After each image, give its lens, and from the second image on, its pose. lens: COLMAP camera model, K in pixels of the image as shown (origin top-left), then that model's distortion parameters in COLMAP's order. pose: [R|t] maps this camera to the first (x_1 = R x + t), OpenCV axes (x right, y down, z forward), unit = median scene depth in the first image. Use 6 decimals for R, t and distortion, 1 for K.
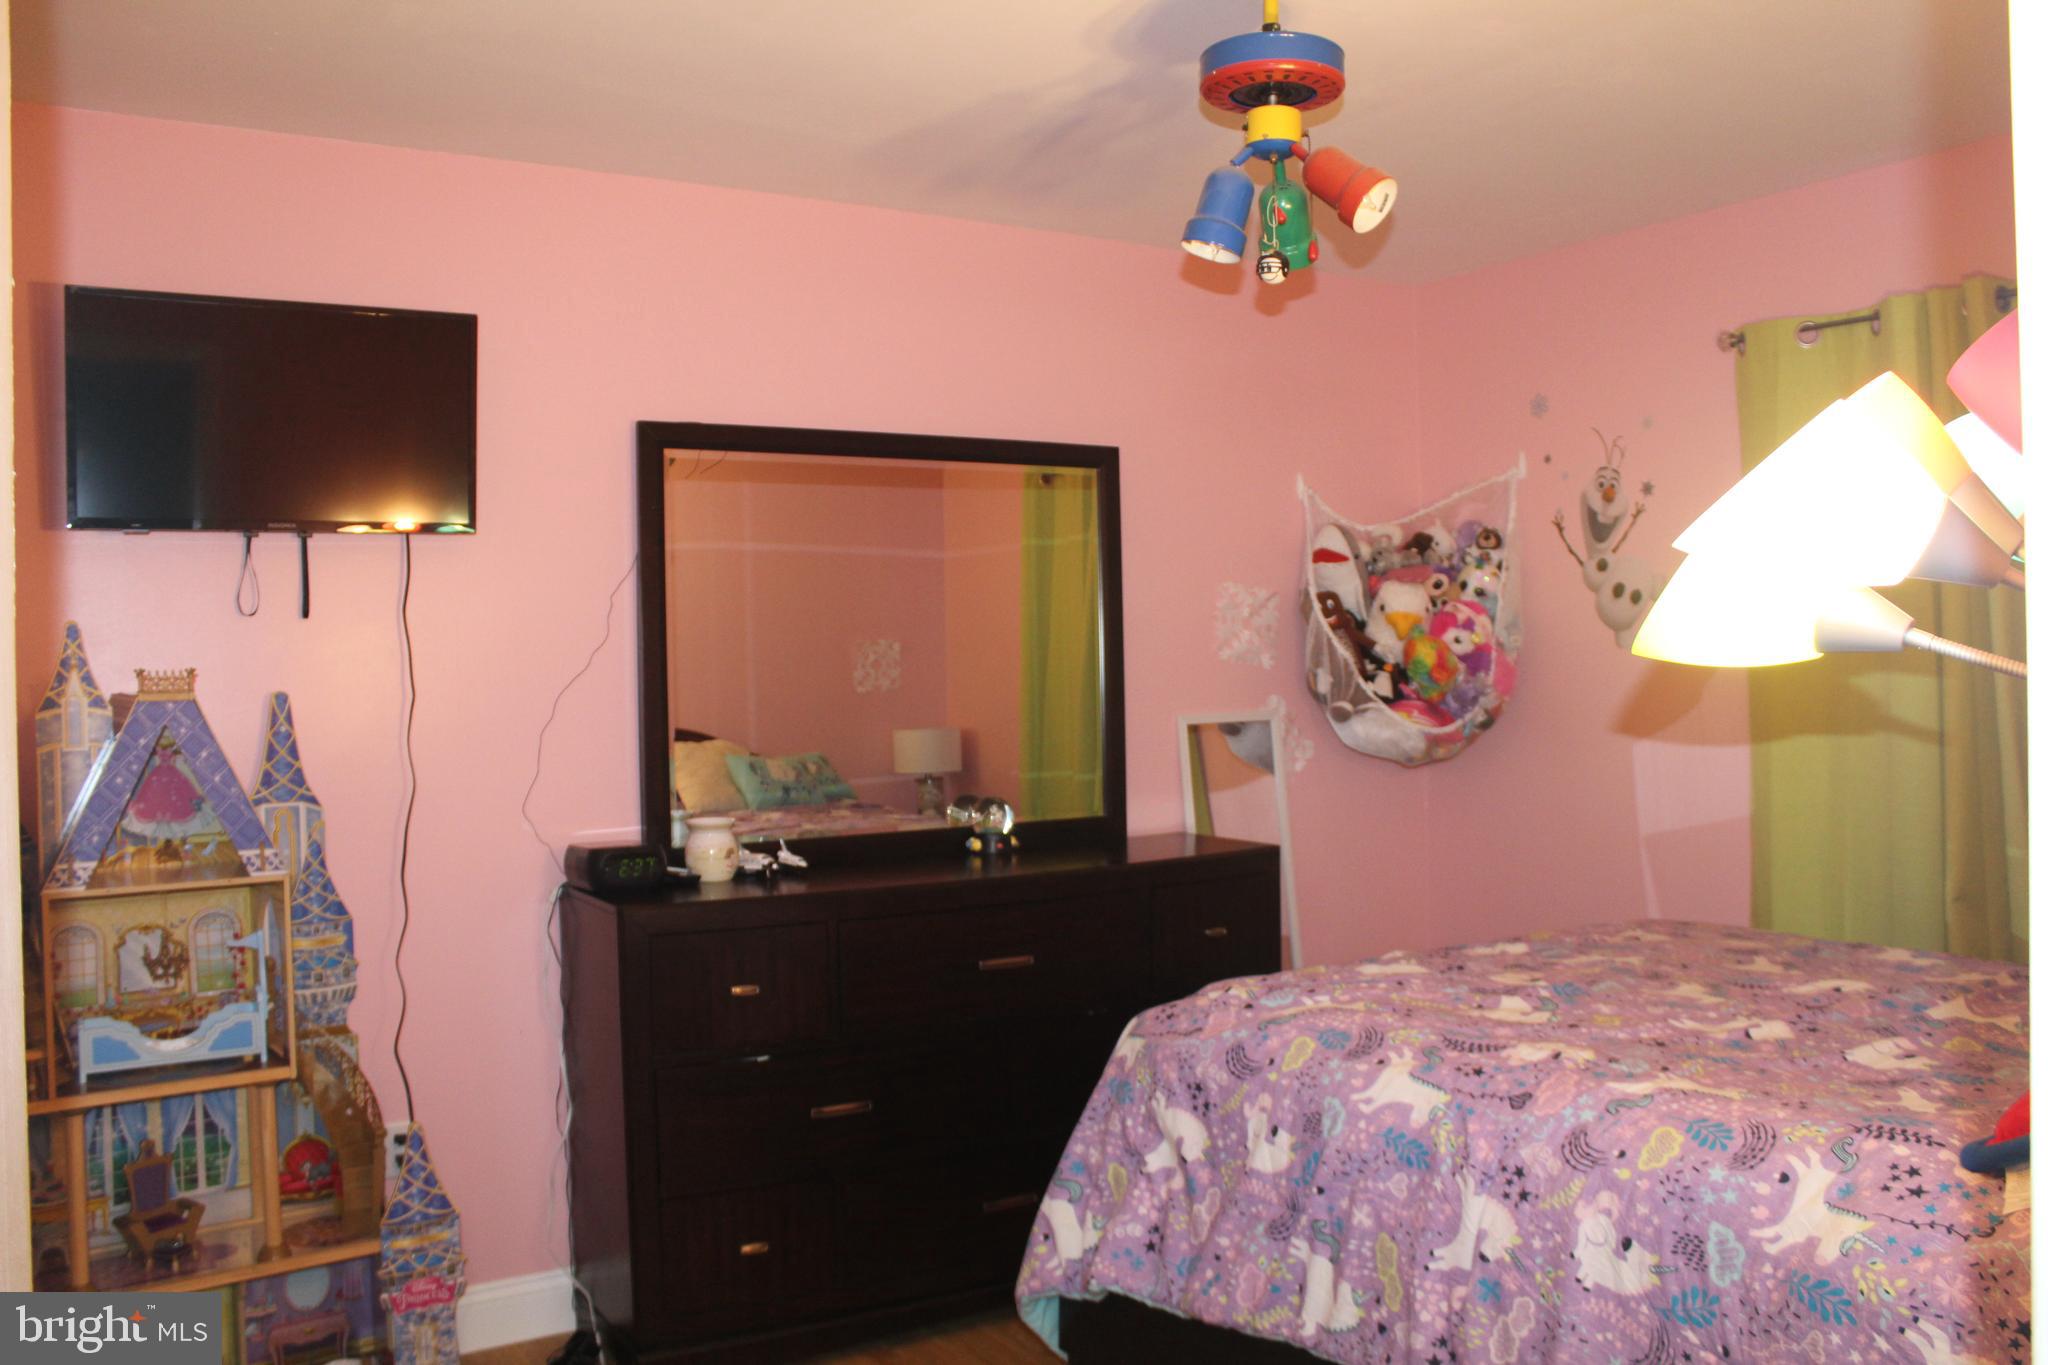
lens RADIAL K [[1723.4, 0, 1024.0], [0, 1723.4, 682.5], [0, 0, 1]] dist [-0.008778, -0.010736]
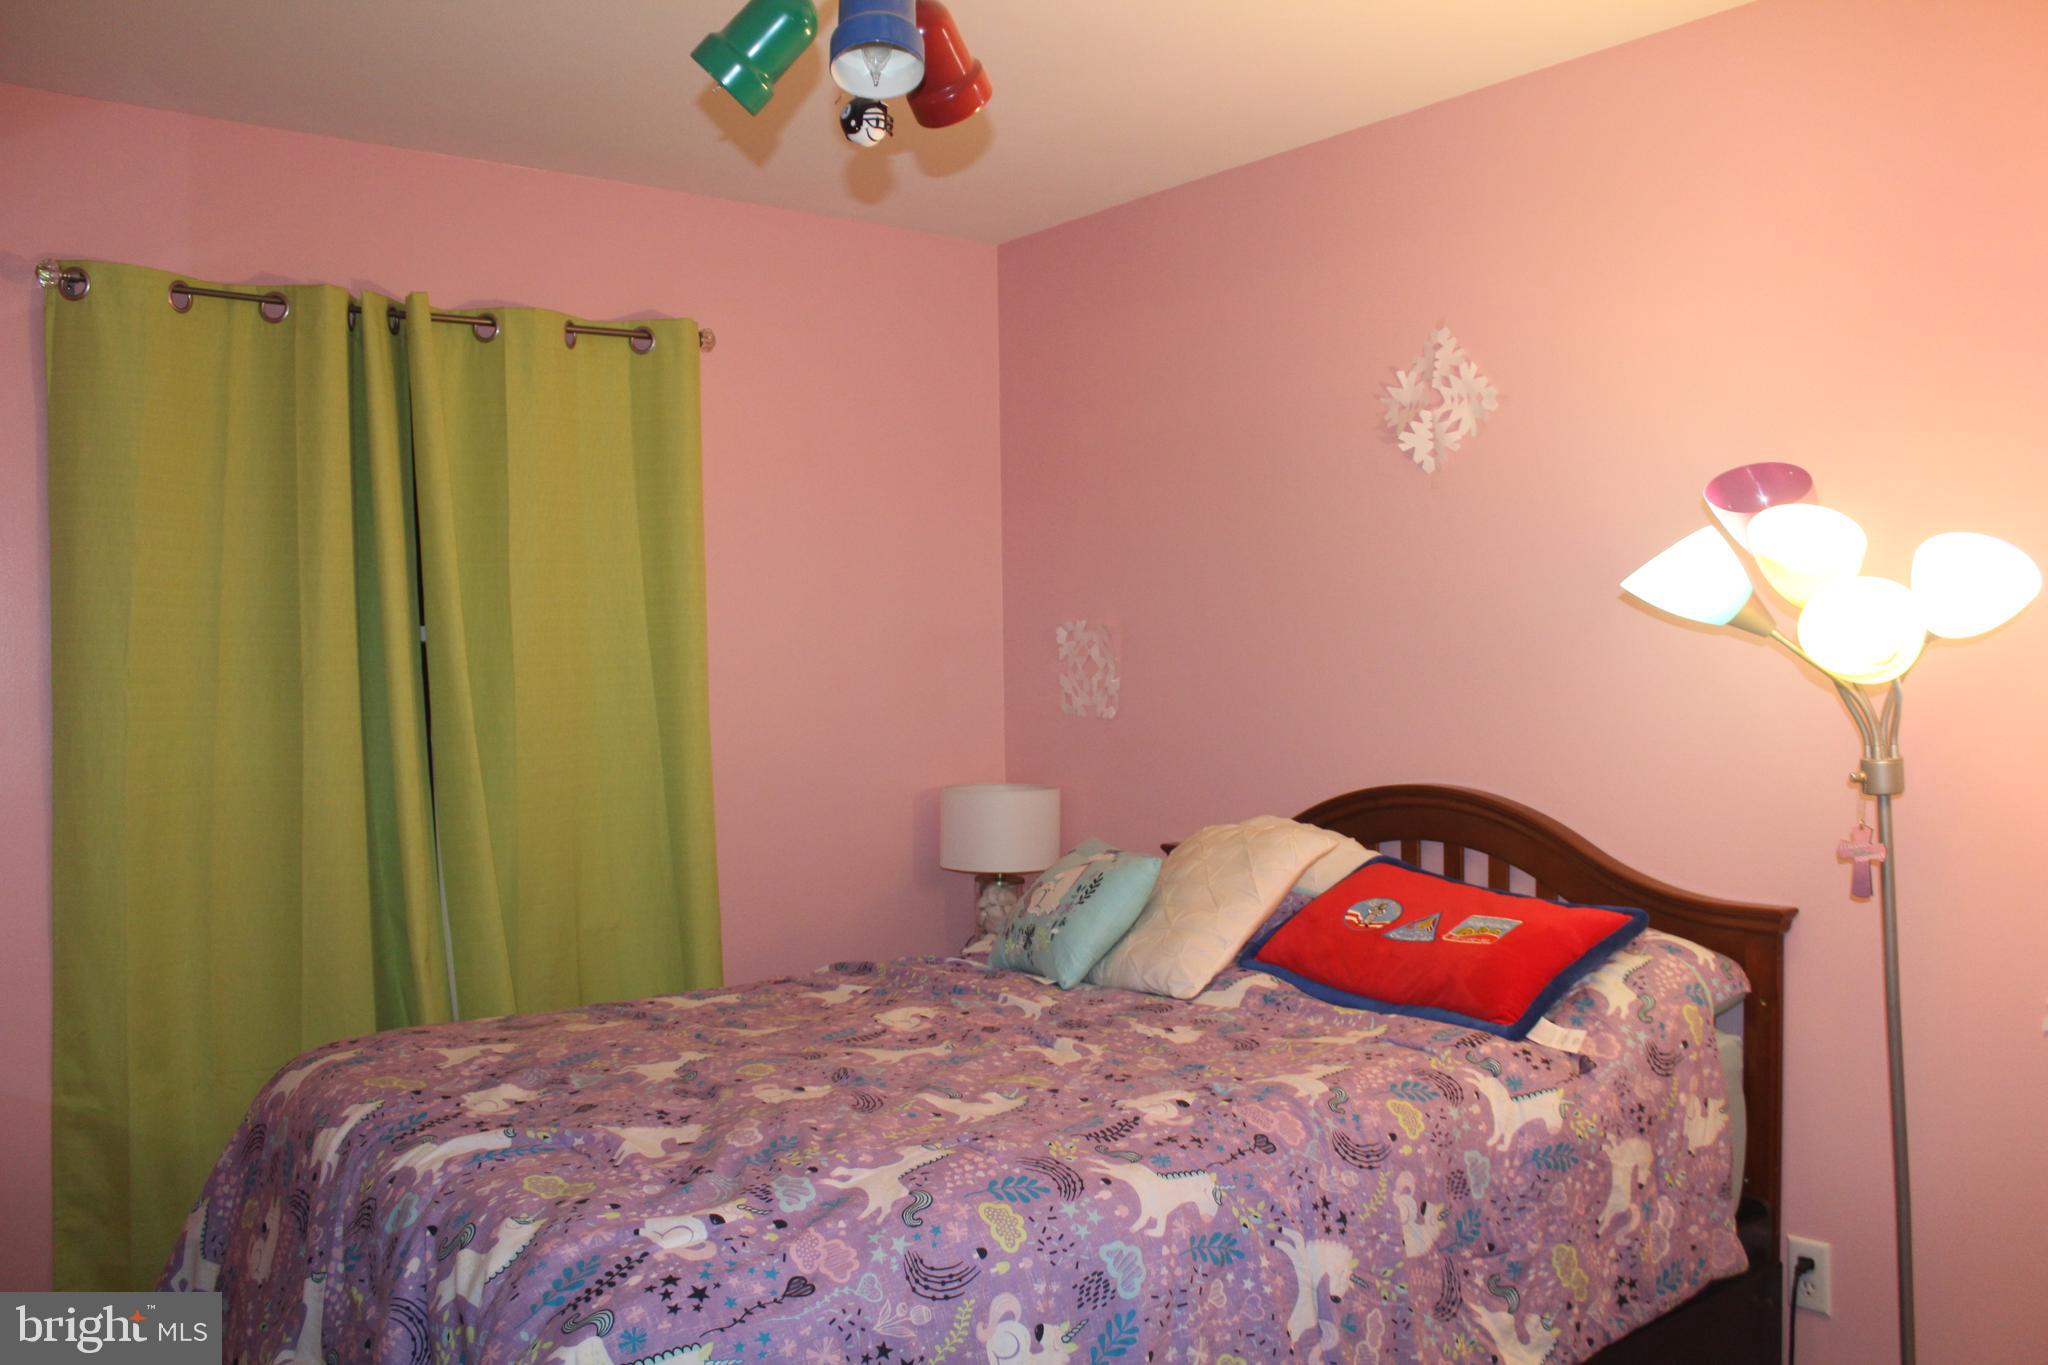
lens RADIAL K [[1741.1, 0, 1024.0], [0, 1741.1, 682.5], [0, 0, 1]] dist [-0.086829, 0.002454]
pose [[-0.169117, 0.054485, 0.984089, -0.936193], [0.023403, 0.998411, -0.051256, 0.047575], [-0.985318, 0.014363, -0.170123, 1.864806]]
